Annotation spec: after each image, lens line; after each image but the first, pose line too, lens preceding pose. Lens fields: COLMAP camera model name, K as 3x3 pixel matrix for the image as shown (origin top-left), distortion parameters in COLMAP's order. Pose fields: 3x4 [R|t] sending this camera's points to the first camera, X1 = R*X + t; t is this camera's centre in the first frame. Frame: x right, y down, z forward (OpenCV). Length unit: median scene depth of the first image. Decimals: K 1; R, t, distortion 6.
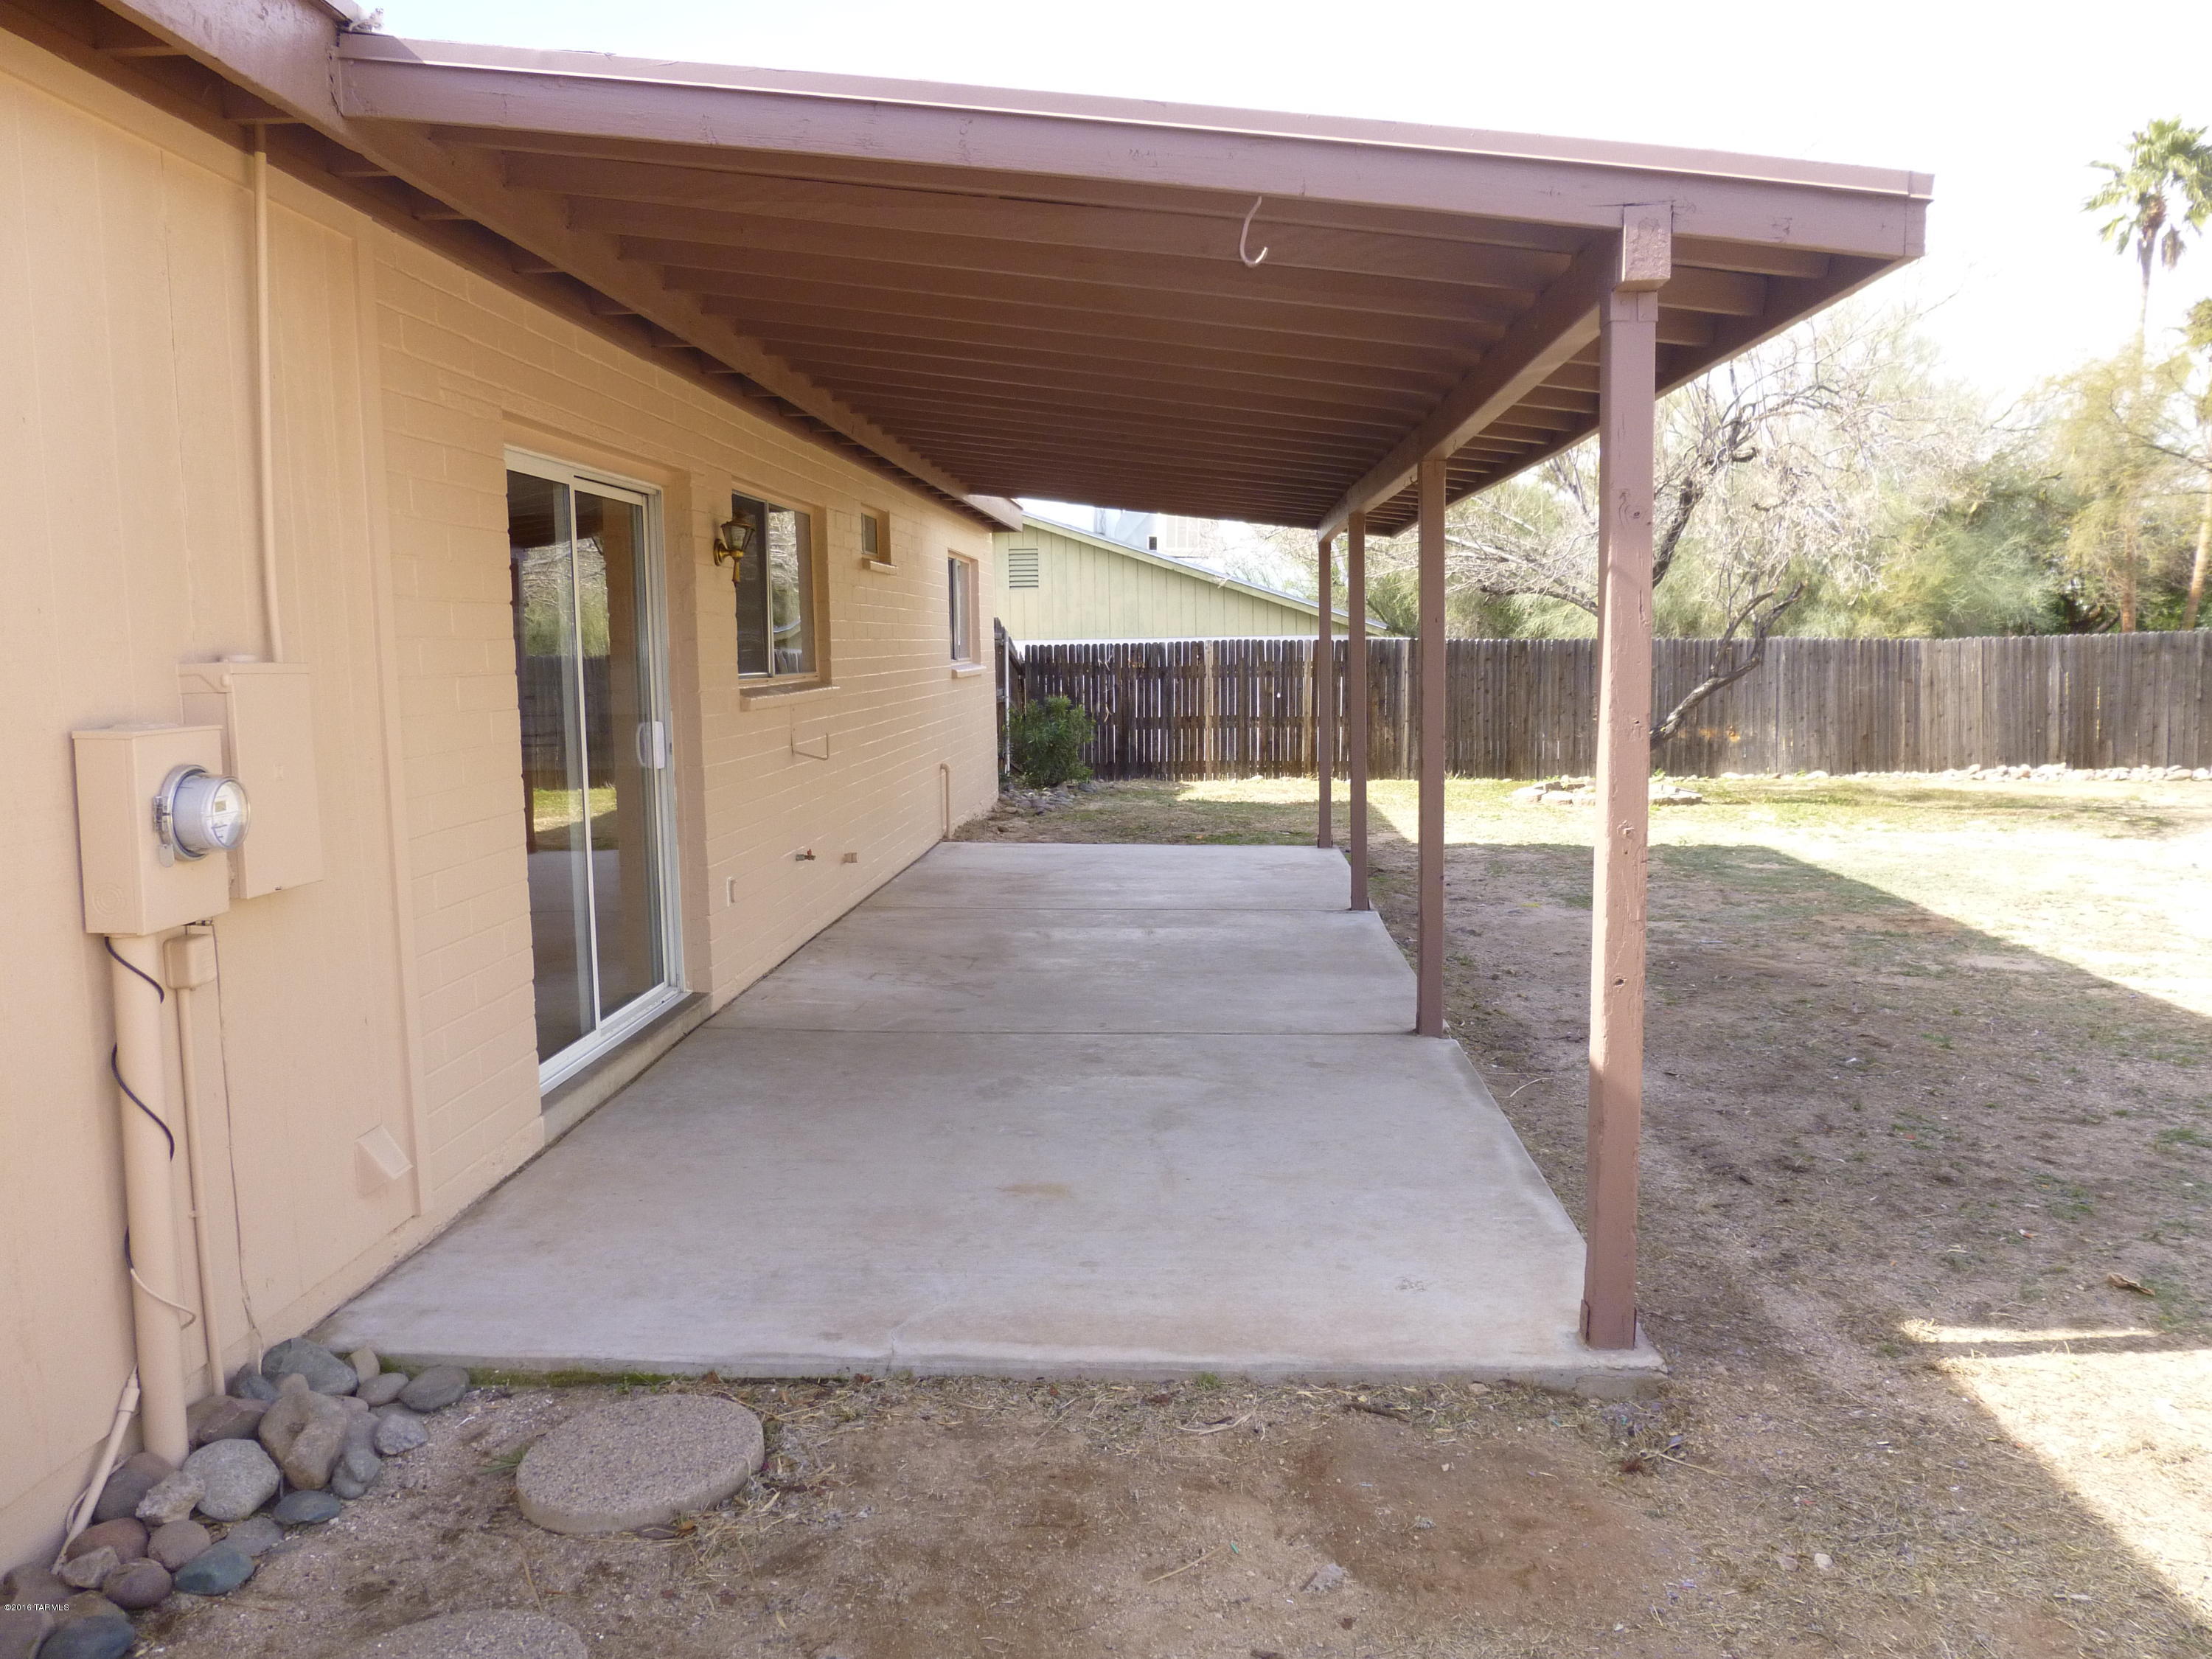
lens RADIAL K [[1677.1, 0, 1106.0], [0, 1677.1, 829.5], [0, 0, 1]] dist [-0.063799, 0.044201]
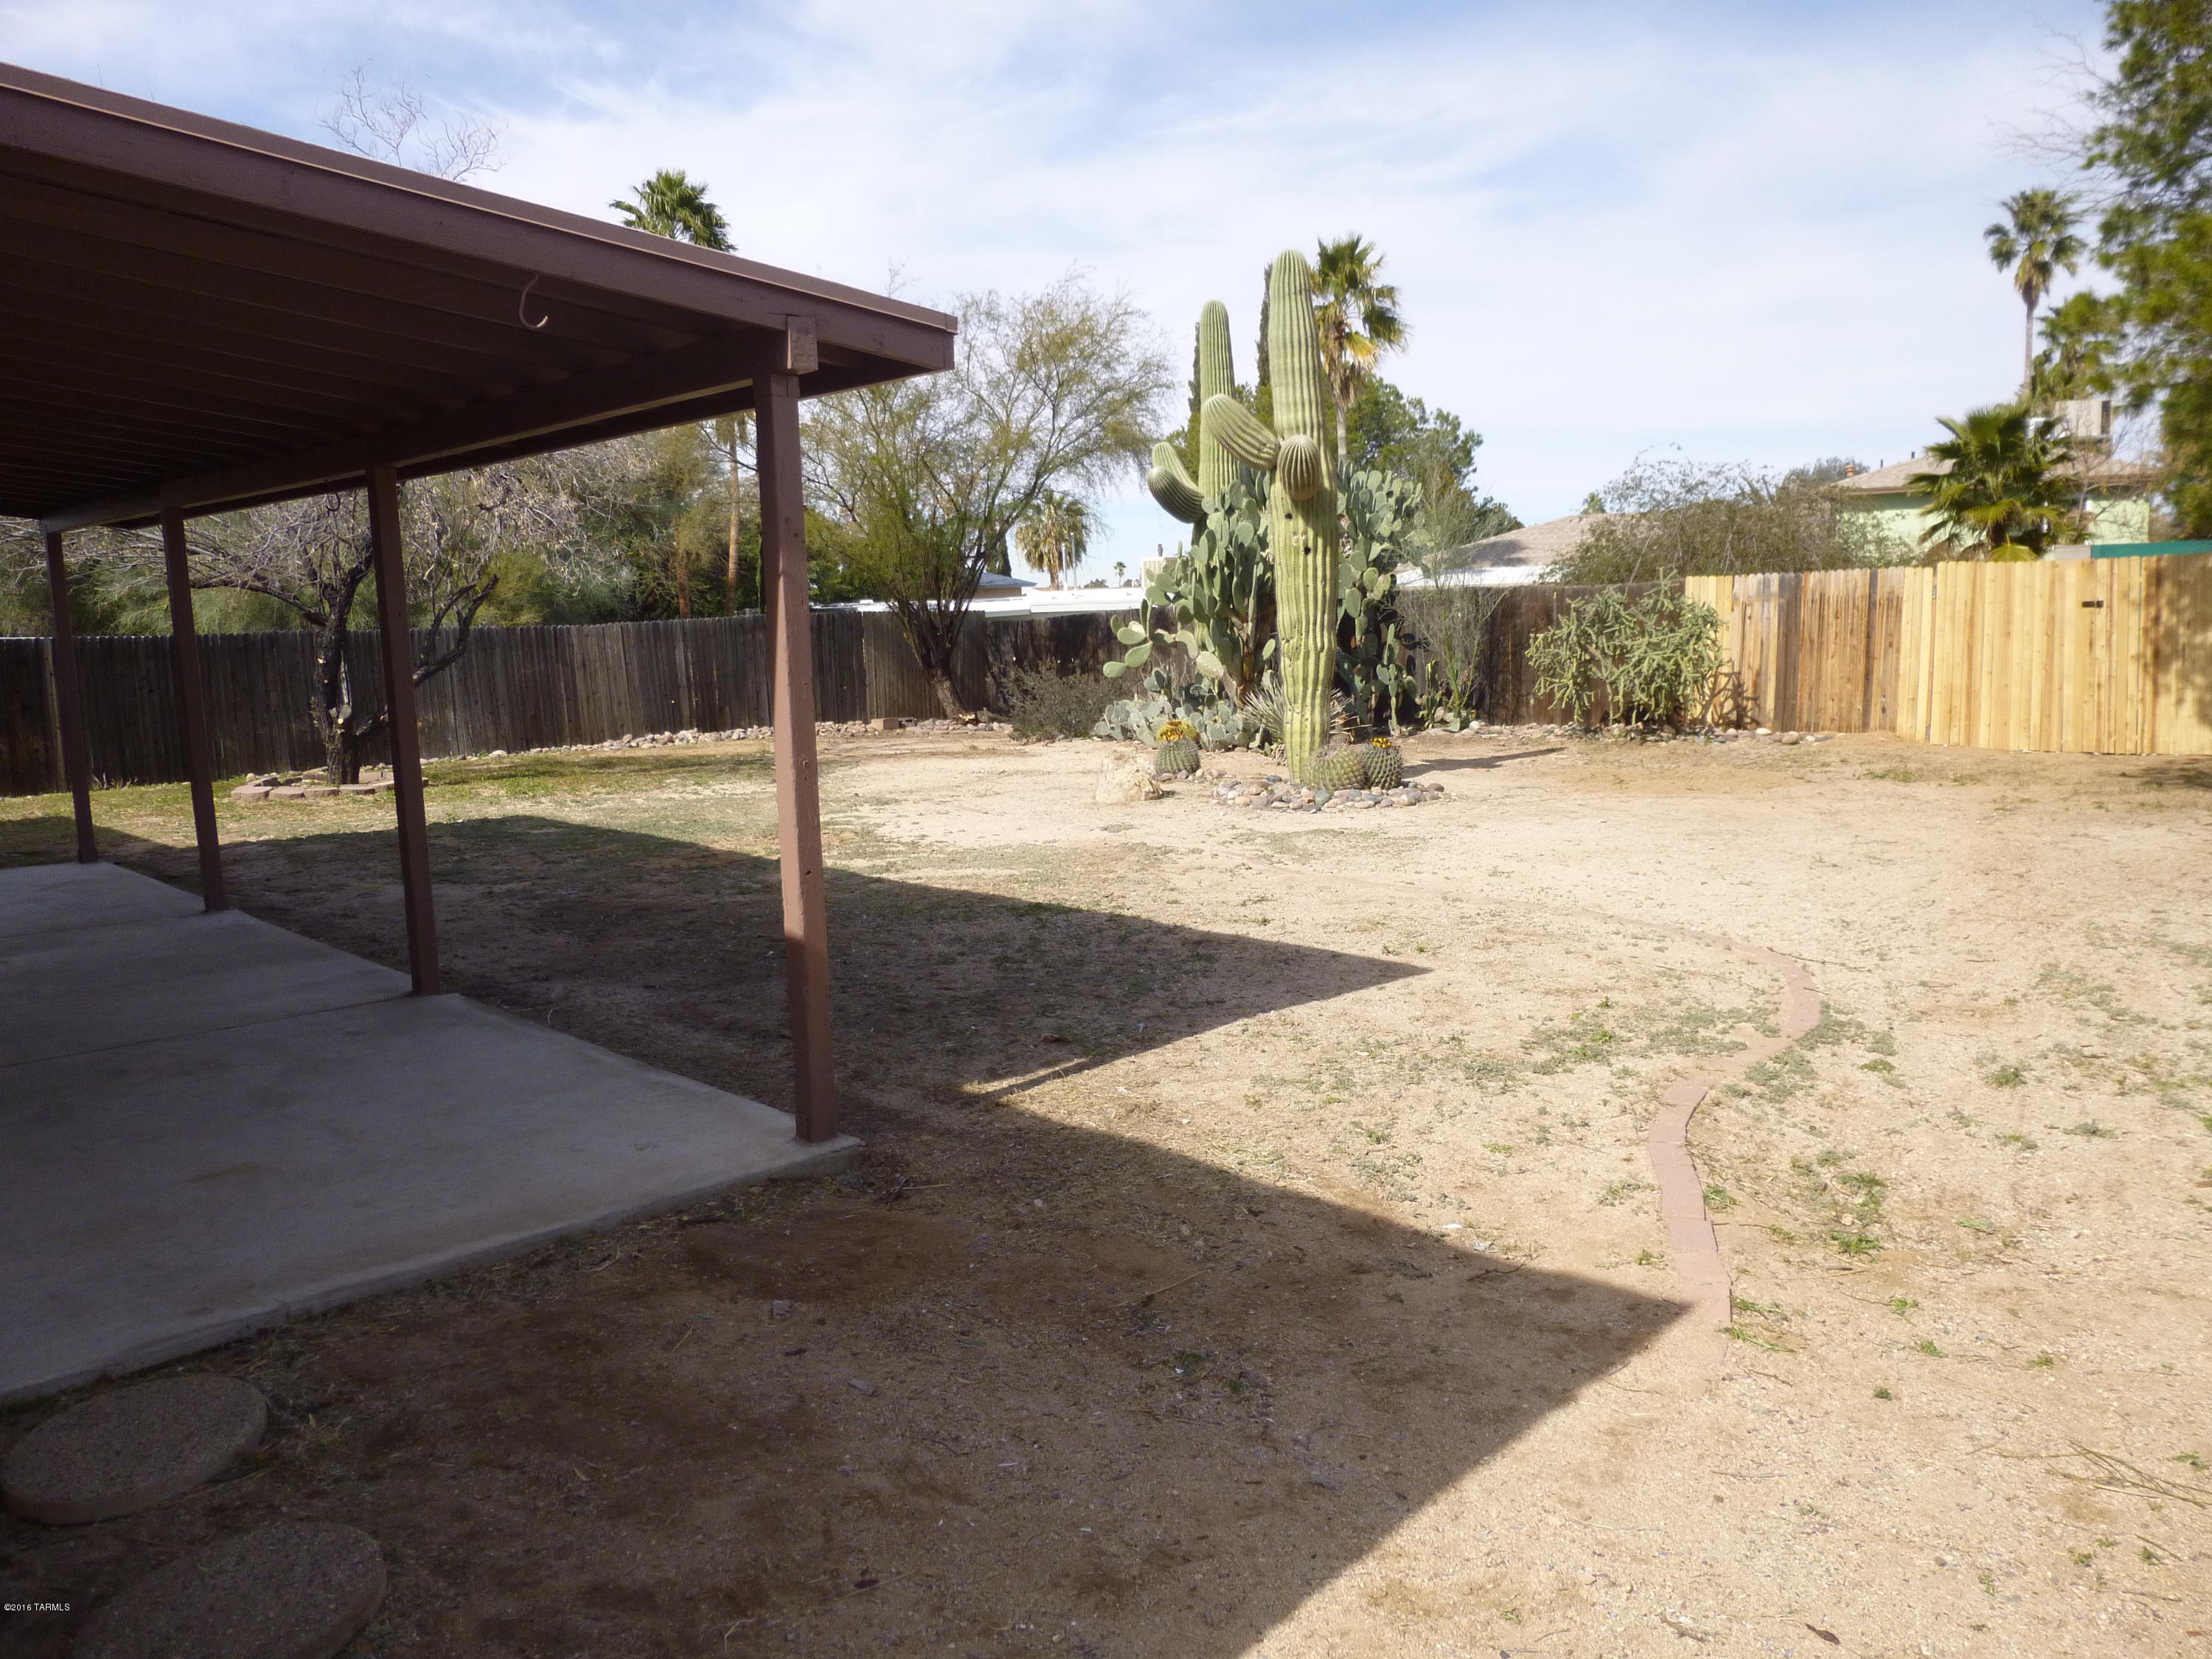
lens RADIAL K [[1677.1, 0, 1106.0], [0, 1677.1, 829.5], [0, 0, 1]] dist [-0.063799, 0.044201]
pose [[0.678488, -0.102447, 0.727433, -0.461942], [0.097958, 0.994002, 0.048622, 0.010541], [-0.728051, 0.038268, 0.684454, -0.114377]]
